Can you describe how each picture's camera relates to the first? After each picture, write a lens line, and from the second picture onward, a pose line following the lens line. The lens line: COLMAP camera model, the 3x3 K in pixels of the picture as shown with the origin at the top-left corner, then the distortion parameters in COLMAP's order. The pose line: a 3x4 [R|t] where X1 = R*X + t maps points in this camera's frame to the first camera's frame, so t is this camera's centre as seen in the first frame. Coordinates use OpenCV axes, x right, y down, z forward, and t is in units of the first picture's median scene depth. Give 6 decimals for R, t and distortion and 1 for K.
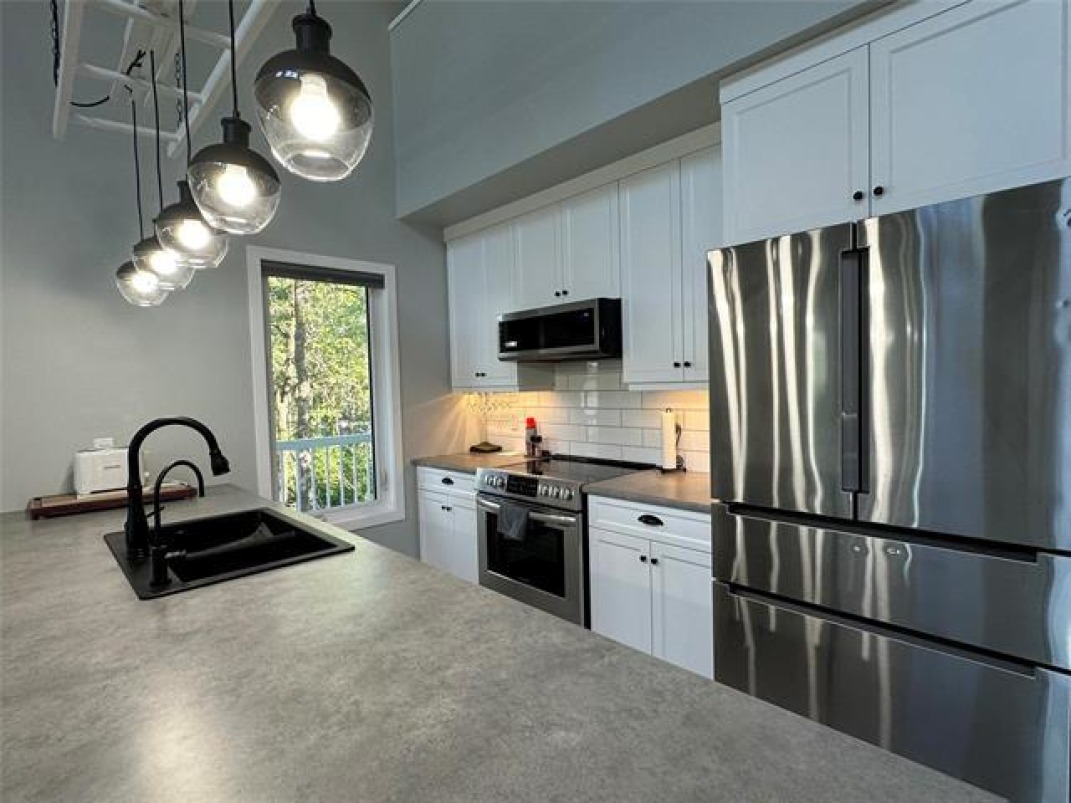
lens RADIAL K [[539.4, 0, 536.3], [0, 539.4, 403.4], [0, 0, 1]] dist [-0.007257, 0.002877]
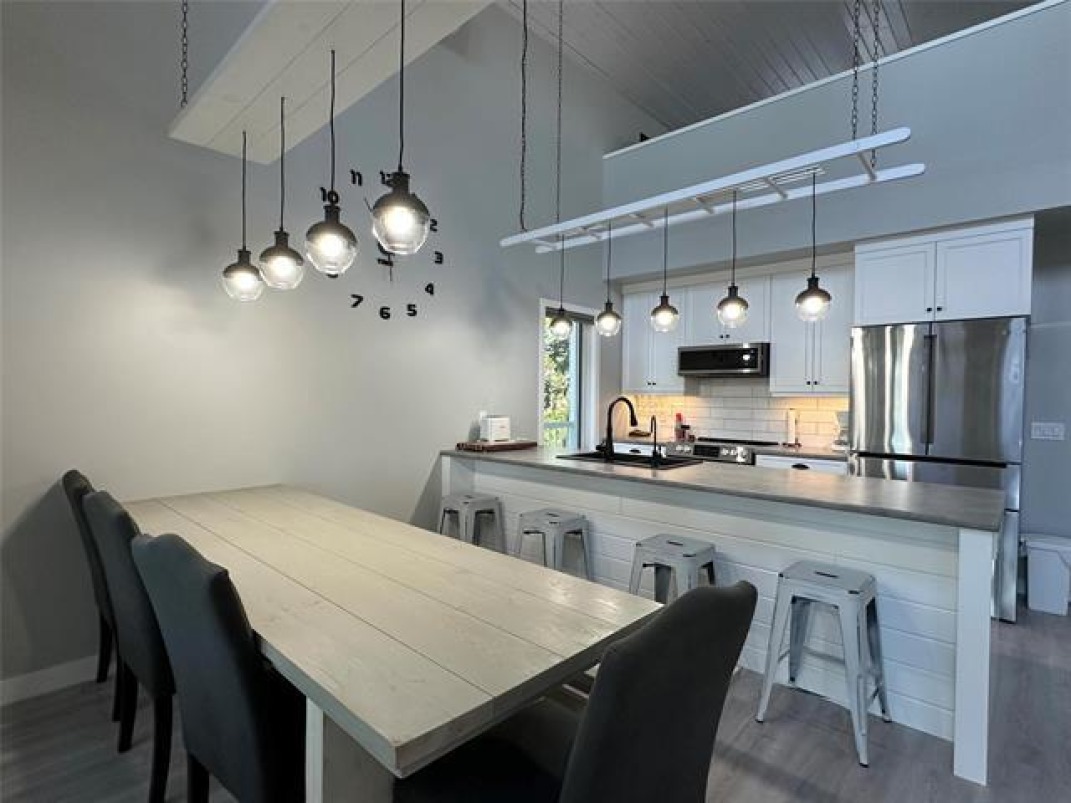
lens RADIAL K [[539.4, 0, 532.8], [0, 539.4, 399.7], [0, 0, 1]] dist [-0.007257, 0.002877]
pose [[0.997637, 0.041134, 0.055028, -0.657635], [-0.039509, 0.998760, -0.030305, 0.065064], [-0.056207, 0.028060, 0.998025, -0.638075]]
